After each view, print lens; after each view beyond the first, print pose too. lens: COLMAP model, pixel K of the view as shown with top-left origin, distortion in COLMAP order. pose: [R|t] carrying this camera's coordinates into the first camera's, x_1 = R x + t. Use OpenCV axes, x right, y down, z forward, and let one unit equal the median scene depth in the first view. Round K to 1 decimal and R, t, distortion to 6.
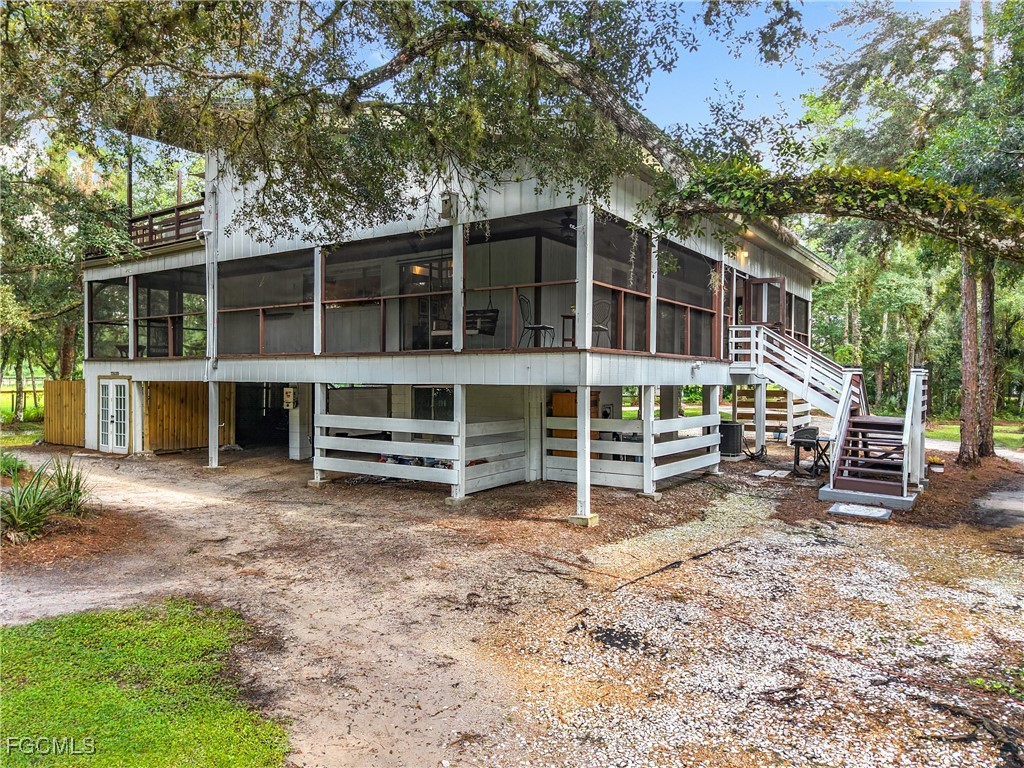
lens RADIAL K [[698.7, 0, 513.3], [0, 698.7, 380.3], [0, 0, 1]] dist [0.008016, -0.011192]
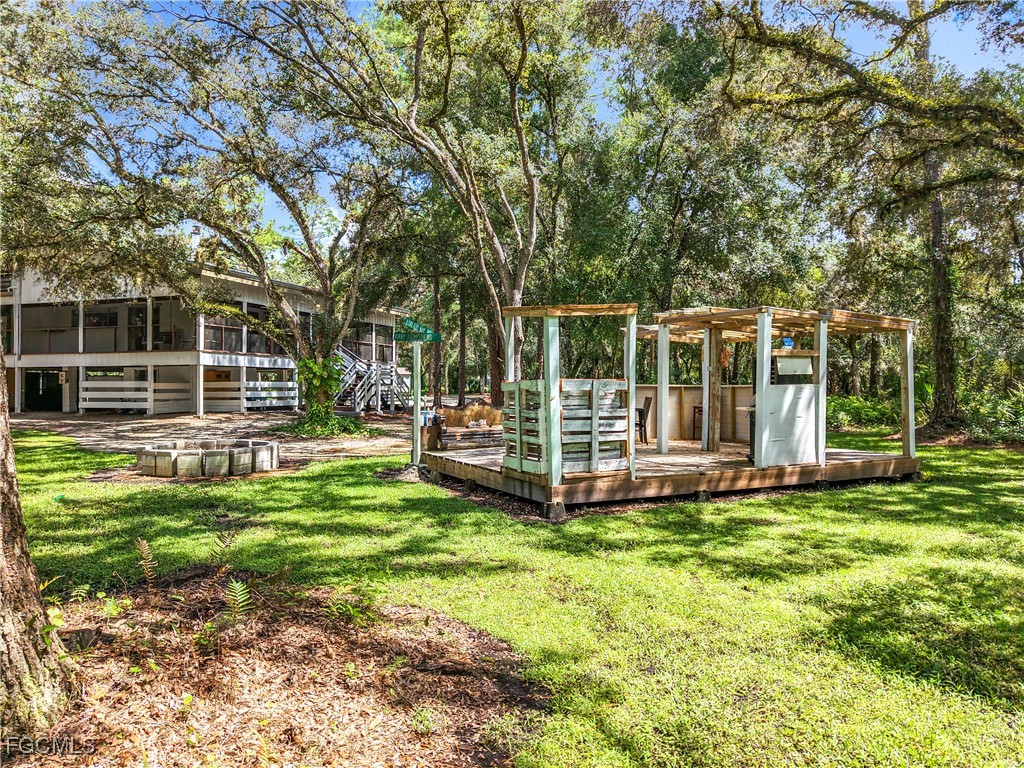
lens RADIAL K [[698.7, 0, 509.7], [0, 698.7, 384.6], [0, 0, 1]] dist [0.008016, -0.011192]
pose [[0.961839, -0.007989, 0.273501, 0.418583], [0.006649, 0.999961, 0.005827, 0.062404], [-0.273537, -0.003787, 0.961854, -1.498463]]
